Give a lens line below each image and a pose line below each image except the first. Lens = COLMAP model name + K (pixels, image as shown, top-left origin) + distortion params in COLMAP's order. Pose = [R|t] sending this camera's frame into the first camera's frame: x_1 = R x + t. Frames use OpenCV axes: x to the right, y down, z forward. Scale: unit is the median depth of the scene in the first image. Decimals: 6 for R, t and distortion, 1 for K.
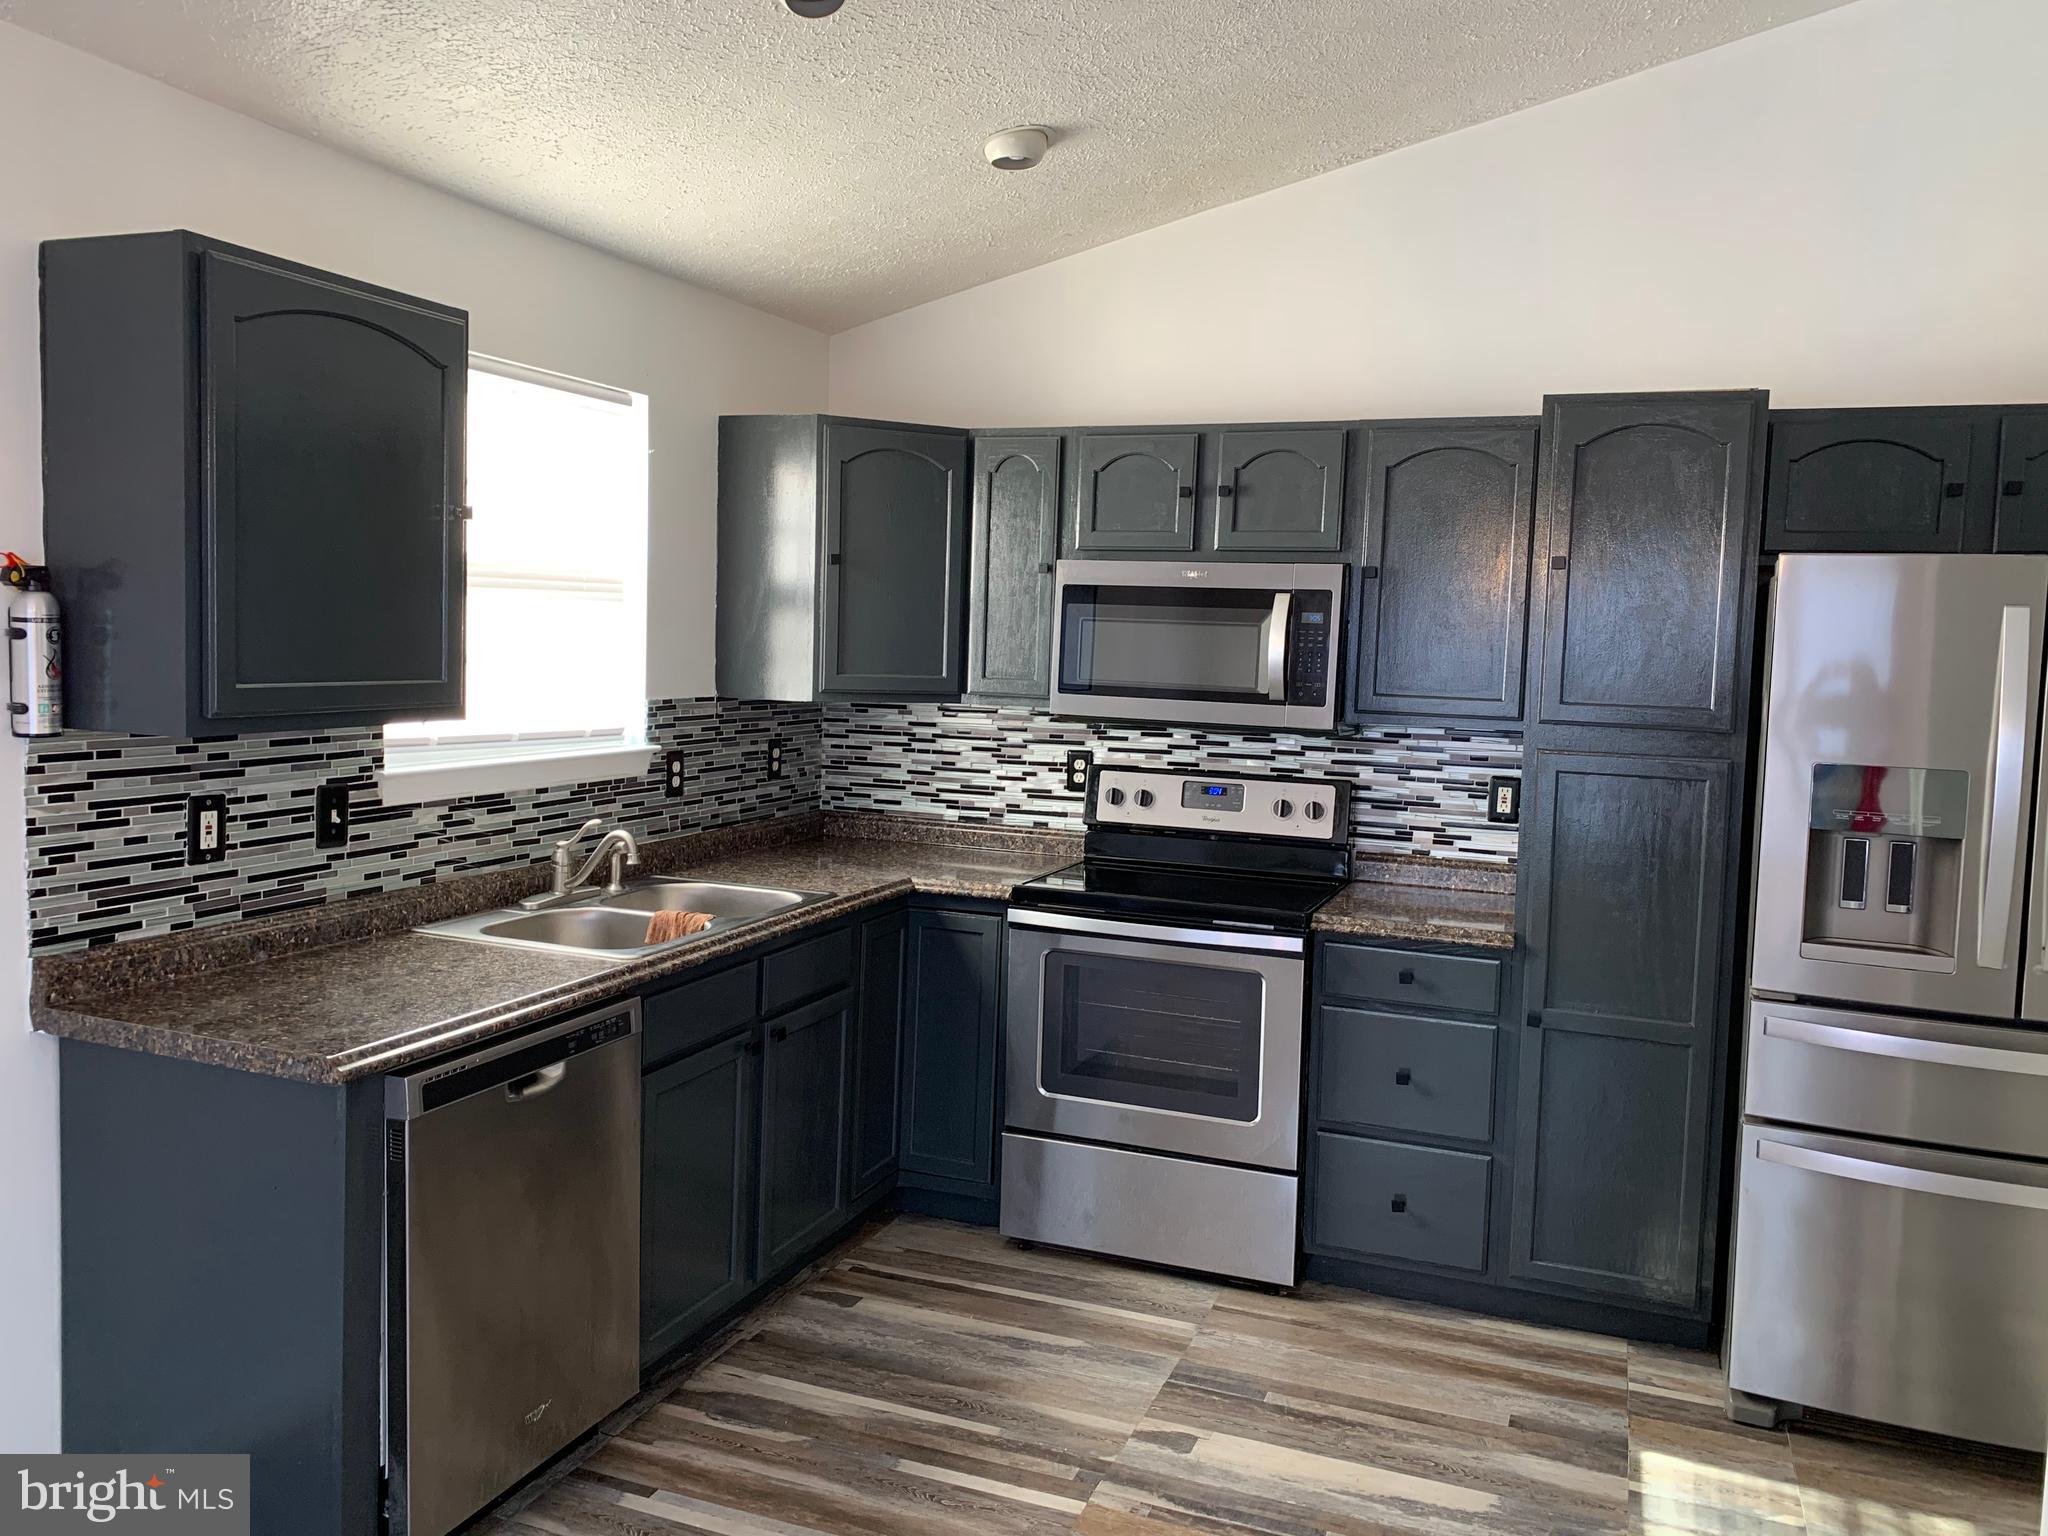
lens RADIAL K [[1583.3, 0, 1034.7], [0, 1583.3, 746.8], [0, 0, 1]] dist [0.027875, 0.000174]
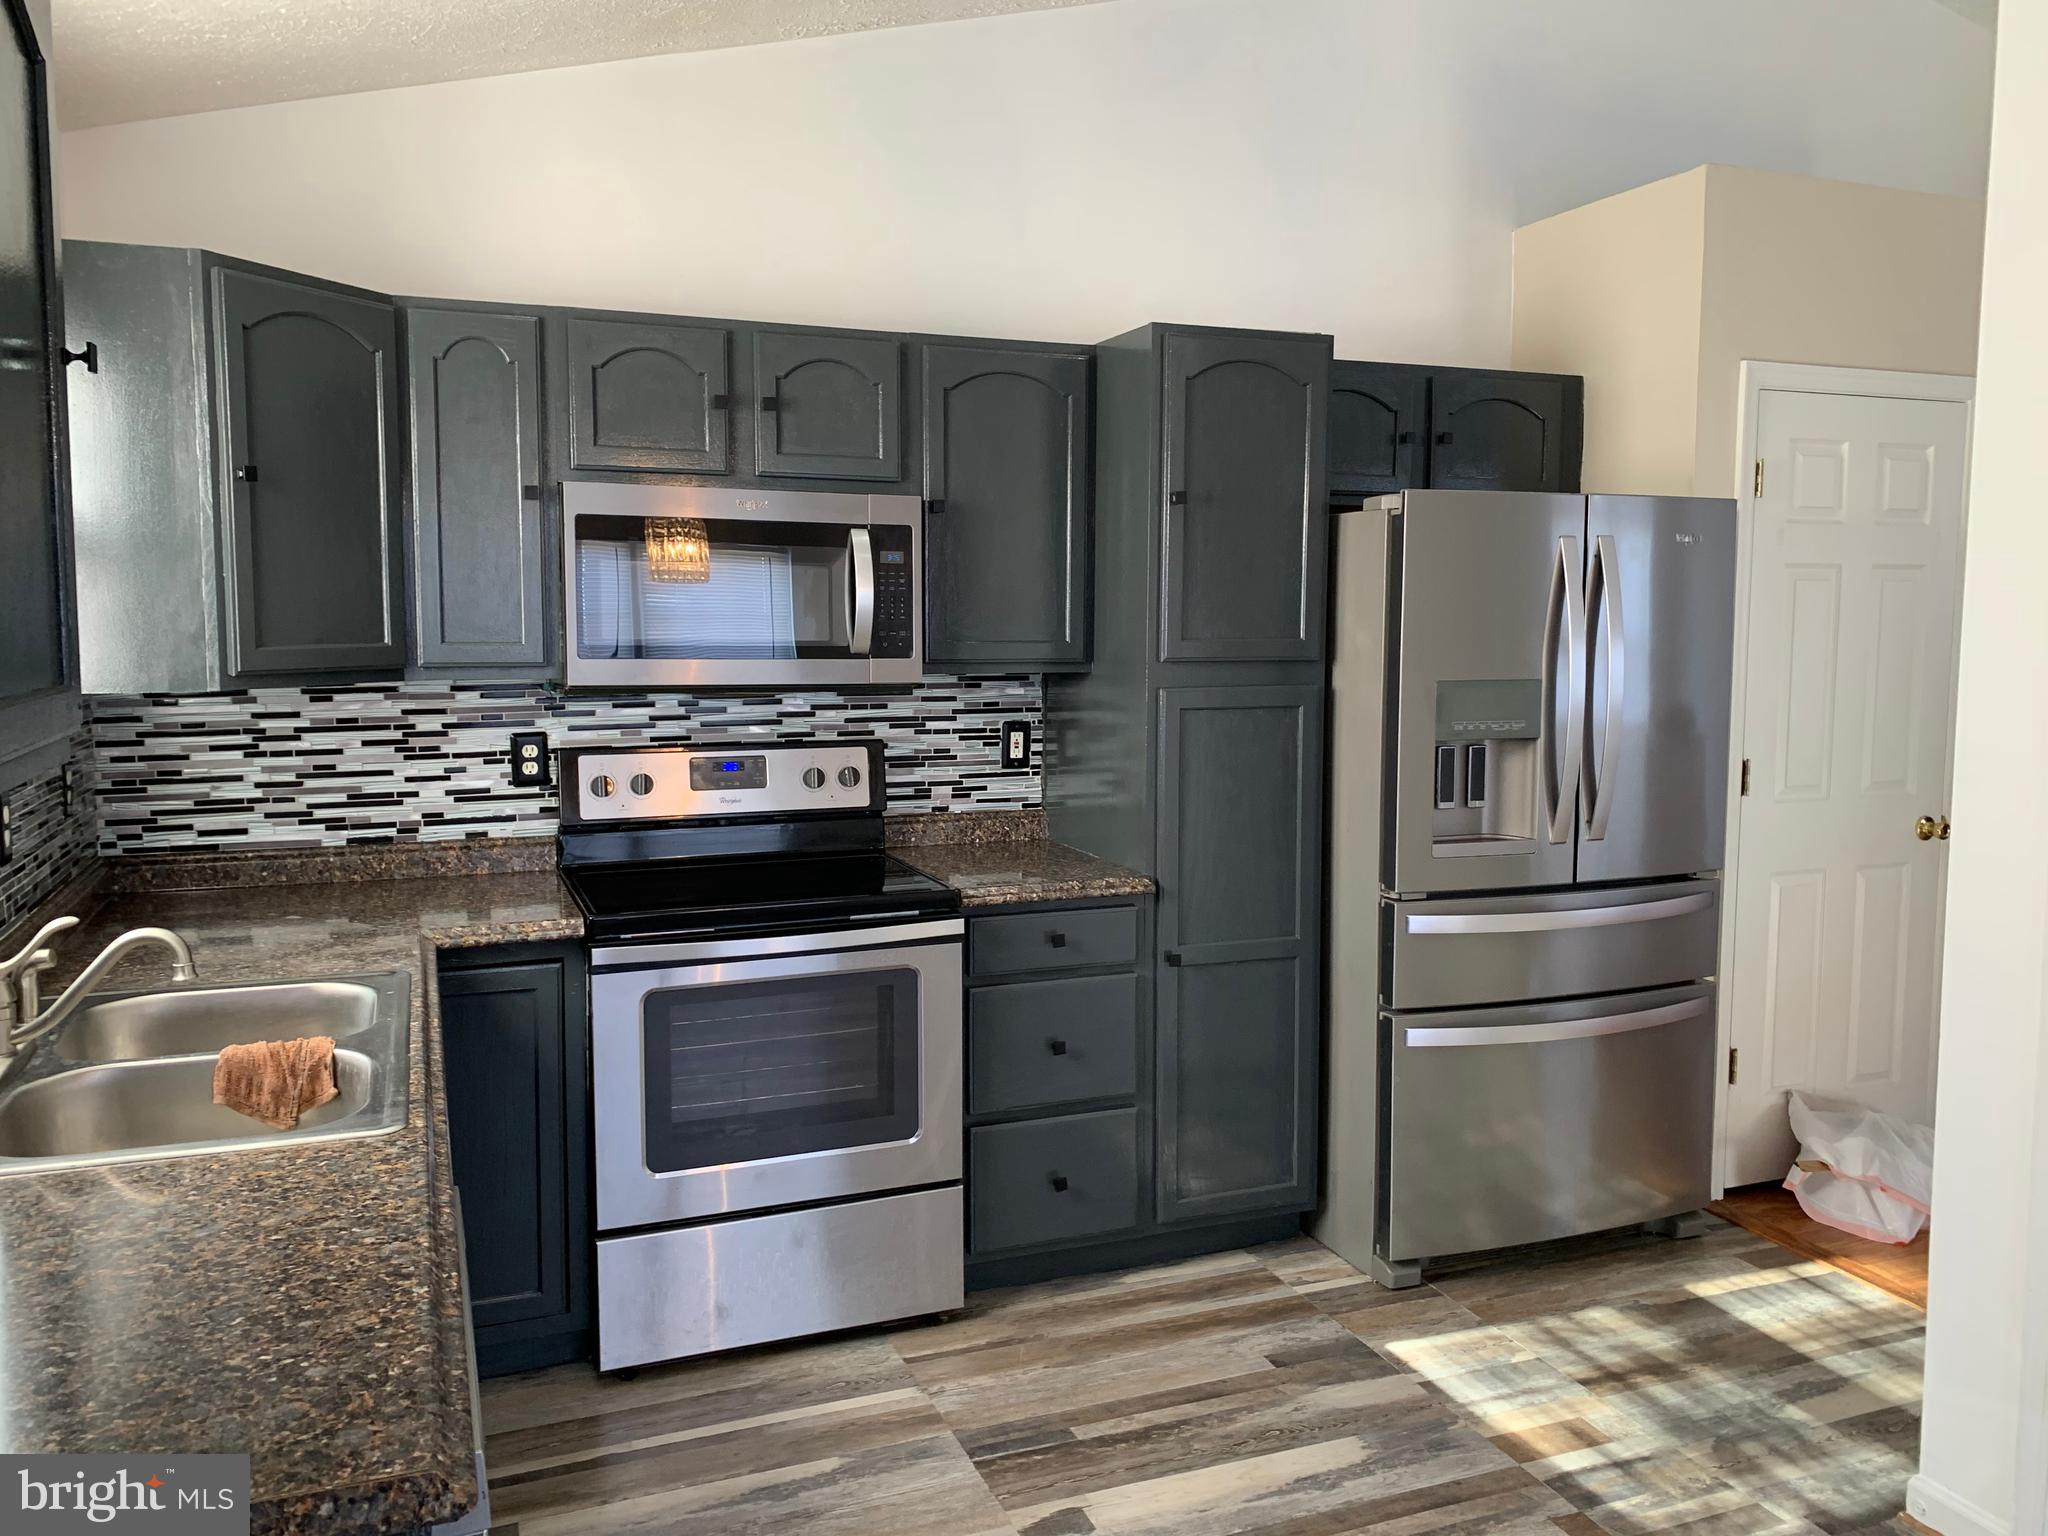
lens RADIAL K [[1577.8, 0, 1024.0], [0, 1577.8, 768.0], [0, 0, 1]] dist [0.172927, -0.346570]
pose [[0.738321, -0.101802, 0.666722, -0.368317], [0.070116, 0.994772, 0.074246, -0.025294], [-0.670794, -0.008070, 0.741599, 0.300856]]
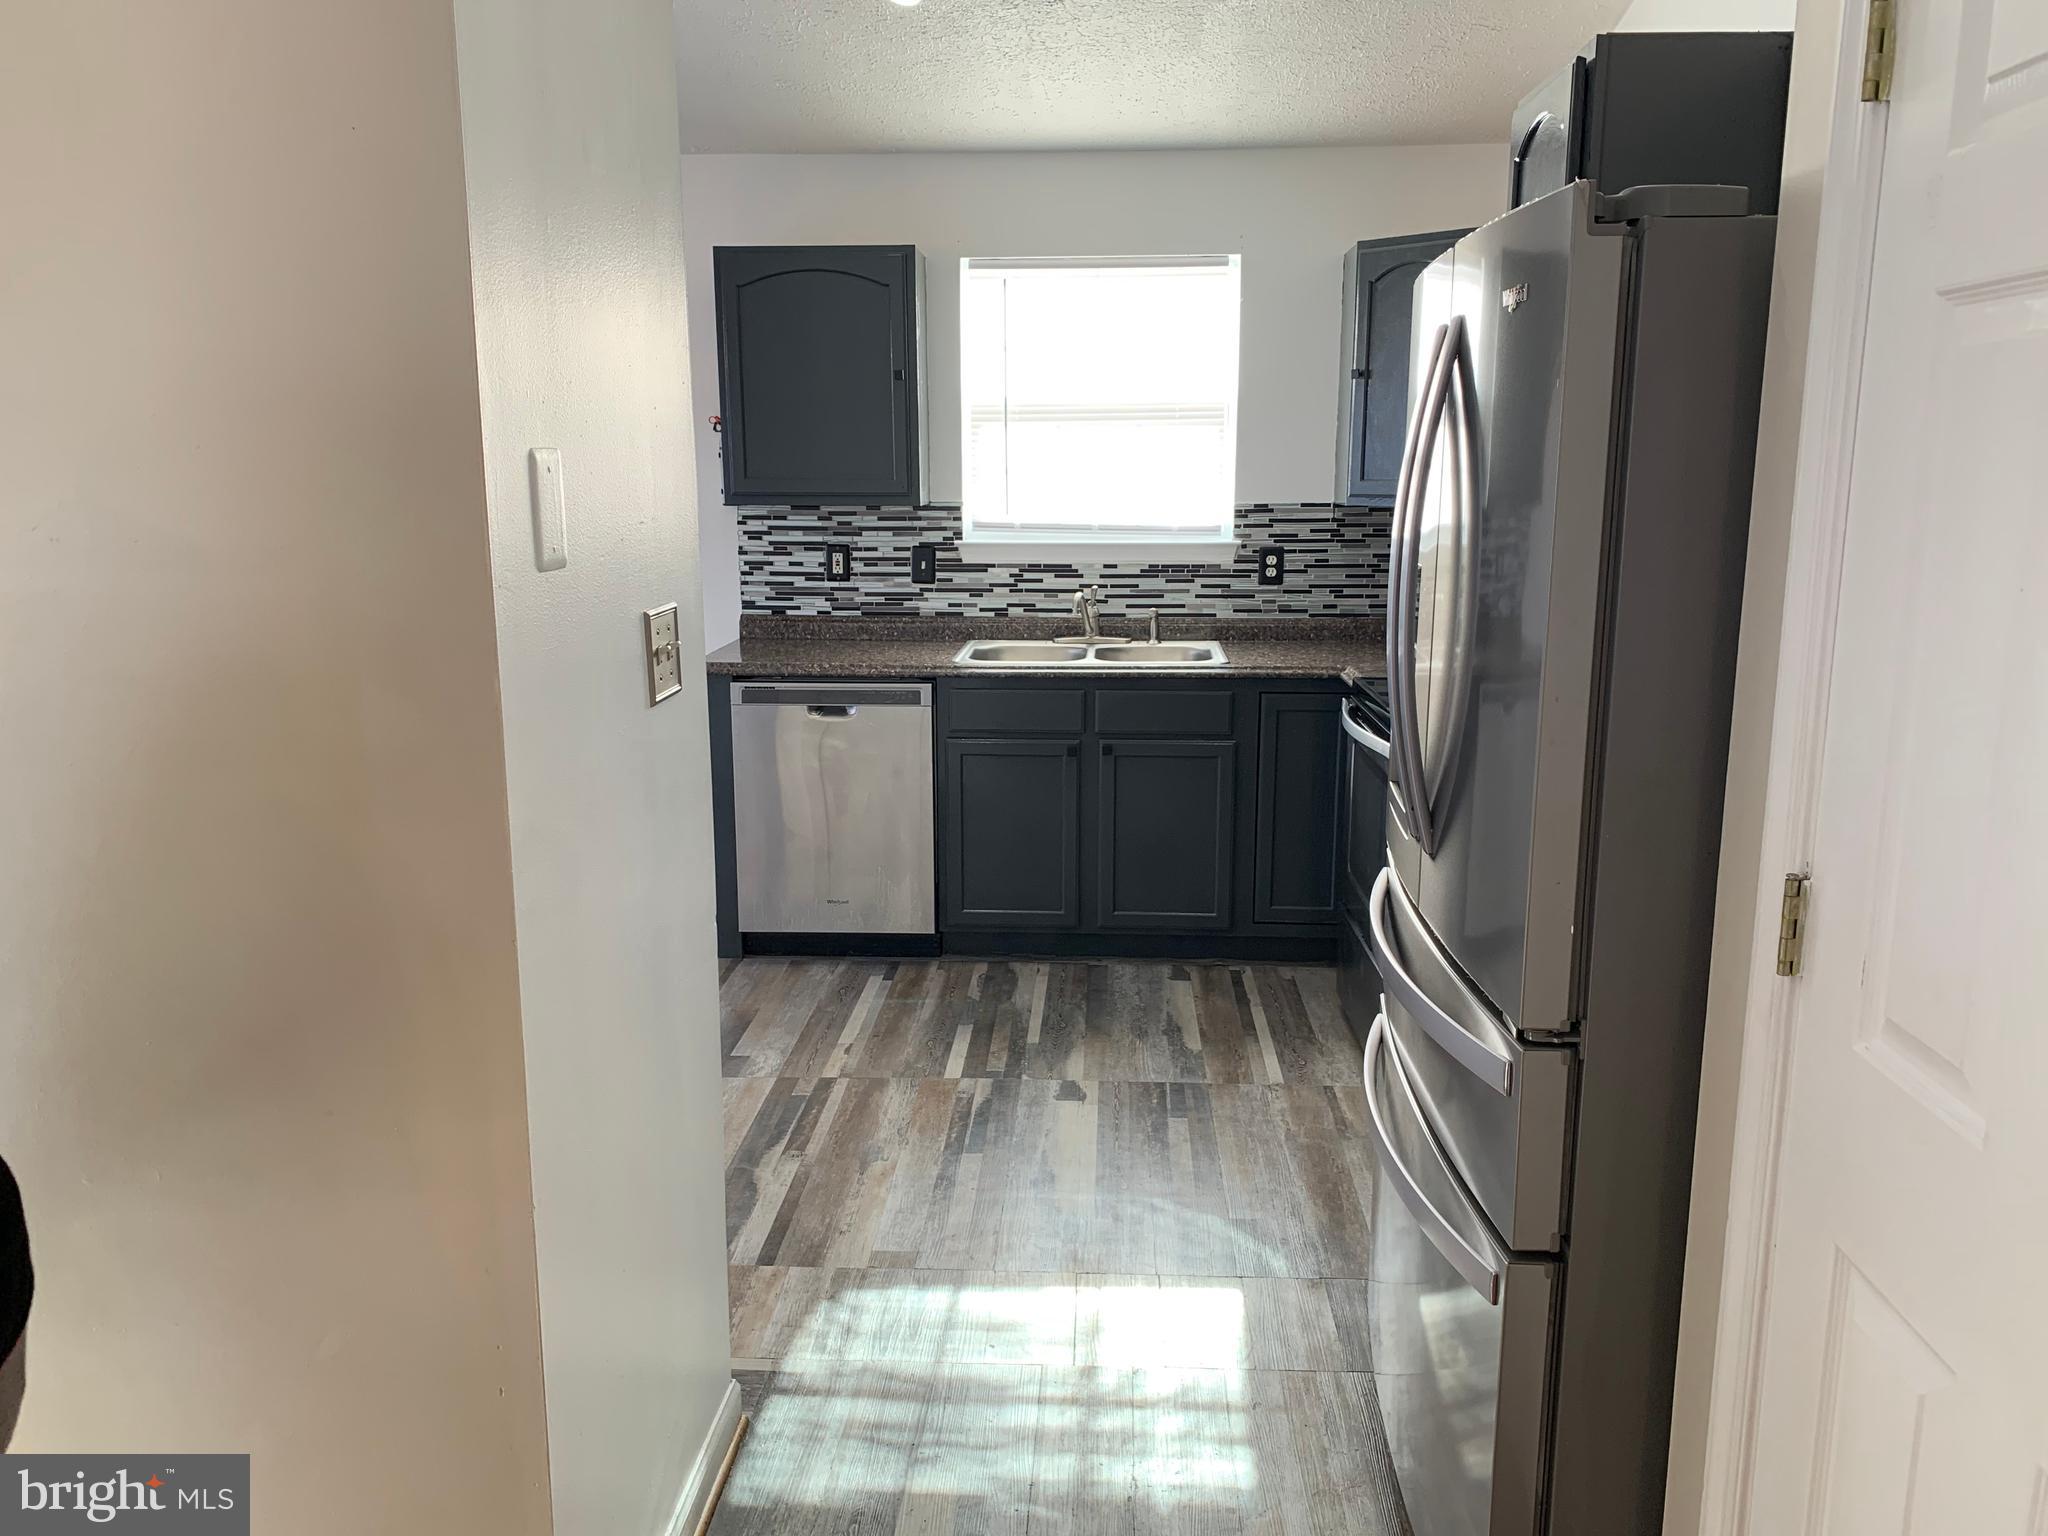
lens RADIAL K [[1577.8, 0, 1024.0], [0, 1577.8, 768.0], [0, 0, 1]] dist [0.172927, -0.346570]
pose [[0.303256, 0.154354, -0.940325, 0.957725], [-0.059432, 0.987936, 0.143002, 0.007642], [0.951054, 0.012519, 0.308771, 0.460607]]
